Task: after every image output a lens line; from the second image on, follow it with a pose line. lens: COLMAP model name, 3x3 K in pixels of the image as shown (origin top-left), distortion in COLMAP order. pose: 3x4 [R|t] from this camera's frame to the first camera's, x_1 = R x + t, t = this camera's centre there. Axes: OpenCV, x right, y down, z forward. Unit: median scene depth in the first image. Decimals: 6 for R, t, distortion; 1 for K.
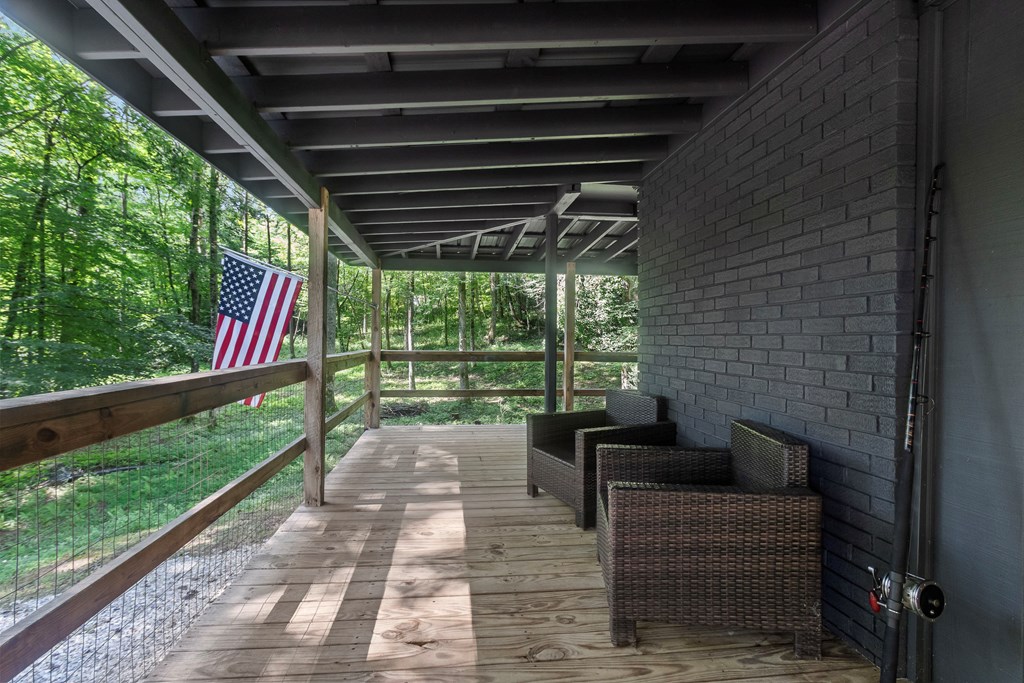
lens RADIAL K [[486.5, 0, 509.3], [0, 486.5, 335.8], [0, 0, 1]] dist [0.005065, -0.000552]
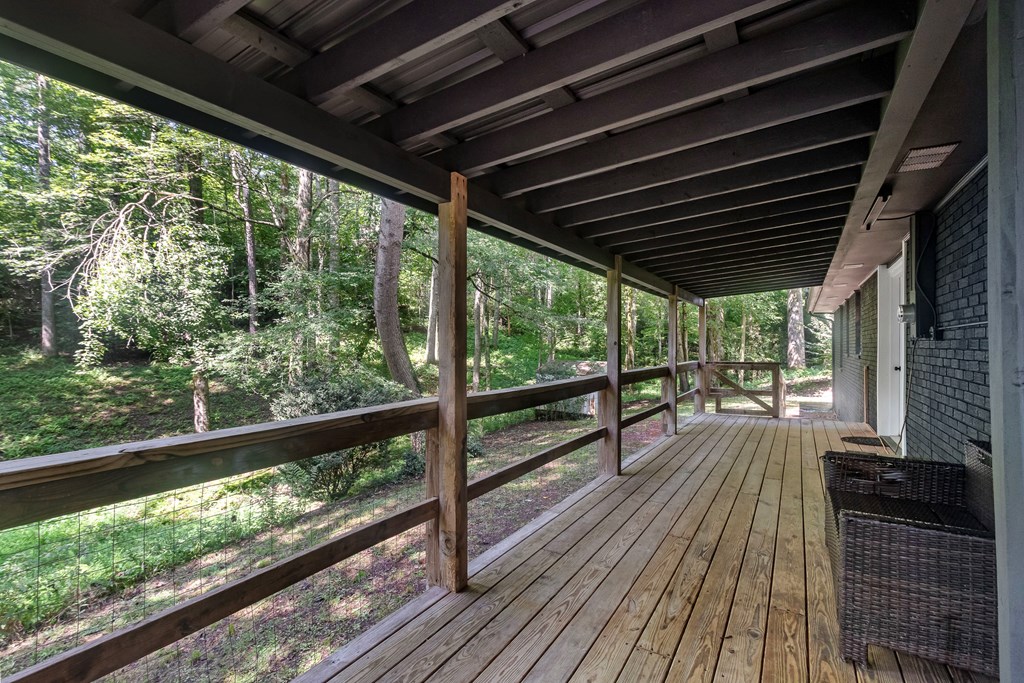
lens RADIAL K [[486.5, 0, 510.2], [0, 486.5, 349.9], [0, 0, 1]] dist [0.005065, -0.000552]
pose [[0.630330, -0.014862, 0.776185, -0.028697], [-0.001623, 0.999789, 0.020461, -0.003241], [-0.776326, -0.014157, 0.630173, 0.135584]]
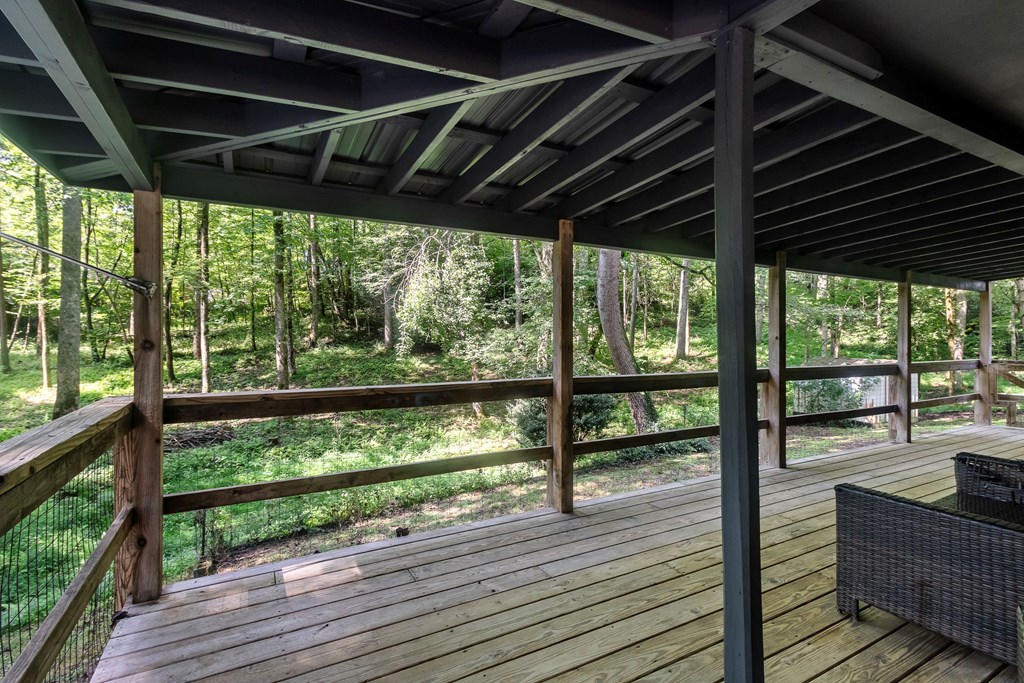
lens RADIAL K [[486.5, 0, 509.7], [0, 486.5, 340.2], [0, 0, 1]] dist [0.005065, -0.000552]
pose [[0.933378, -0.008076, 0.358804, -0.025106], [0.004616, 0.999934, 0.010499, -0.003475], [-0.358865, -0.008143, 0.933354, 0.092605]]
